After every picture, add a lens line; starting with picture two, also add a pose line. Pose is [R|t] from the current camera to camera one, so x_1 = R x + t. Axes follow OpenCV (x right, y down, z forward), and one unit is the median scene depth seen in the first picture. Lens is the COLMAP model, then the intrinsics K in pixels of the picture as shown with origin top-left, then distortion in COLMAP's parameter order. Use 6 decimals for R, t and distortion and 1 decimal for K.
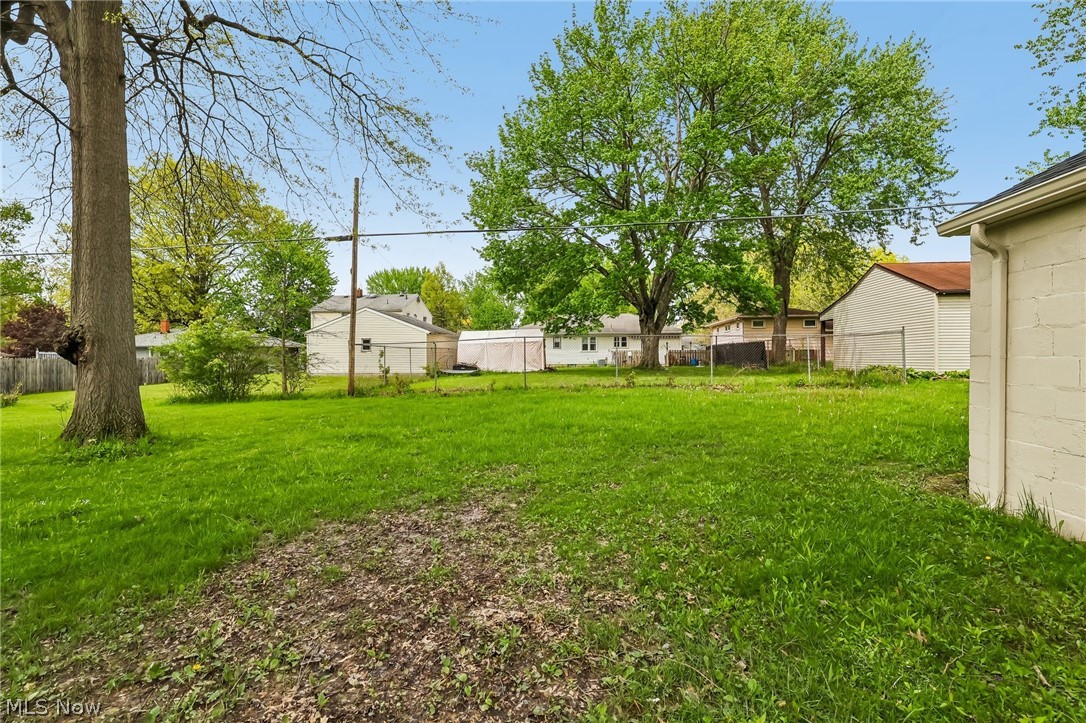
lens RADIAL K [[502.7, 0, 540.5], [0, 502.7, 358.4], [0, 0, 1]] dist [-0.002203, 0.000318]
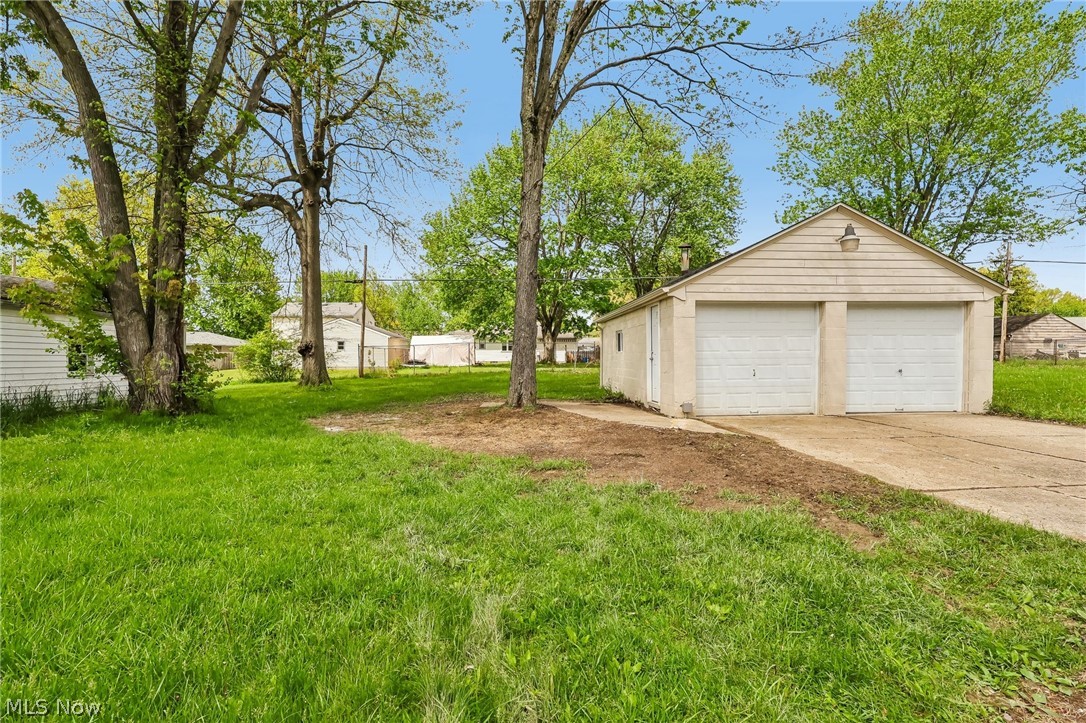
lens RADIAL K [[502.7, 0, 540.5], [0, 502.7, 358.4], [0, 0, 1]] dist [-0.002203, 0.000318]
pose [[0.986939, 0.002776, 0.161073, -0.038097], [-0.002919, 0.999996, 0.000653, 0.003589], [-0.161071, -0.001115, 0.986942, -0.405015]]
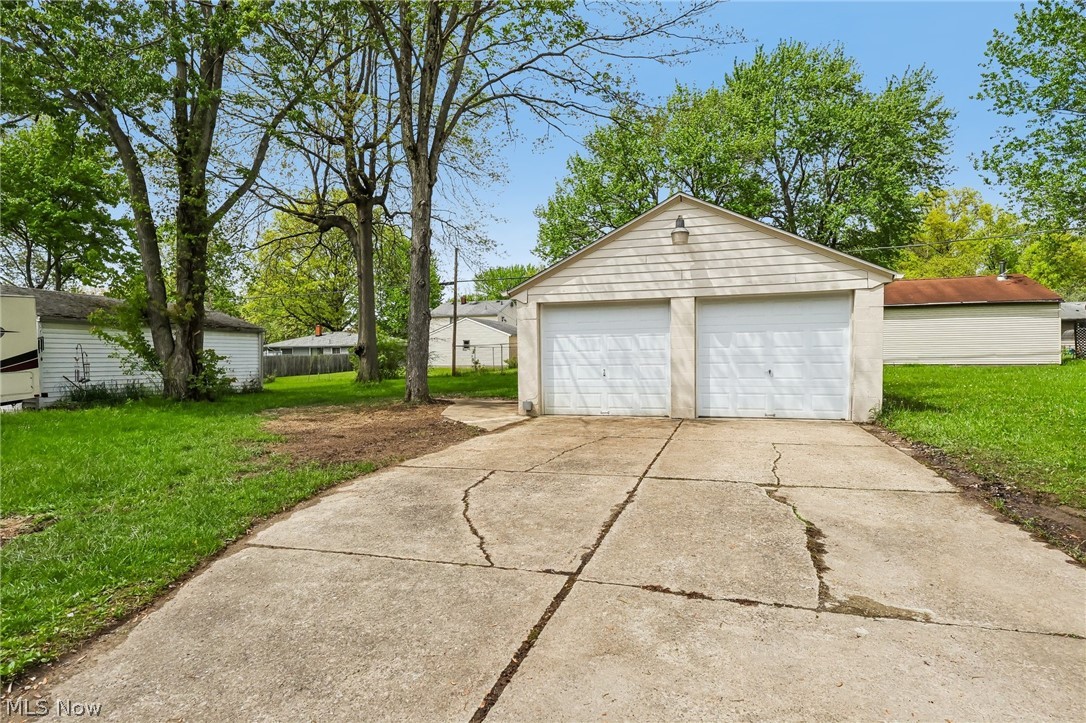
lens RADIAL K [[575.6, 0, 544.3], [0, 575.6, 360.8], [0, 0, 1]] dist [0.004528, 0.000708]
pose [[0.976399, -0.000827, -0.215973, 0.194912], [0.002916, 0.999952, 0.009357, 0.001413], [0.215955, -0.009766, 0.976355, -0.474537]]
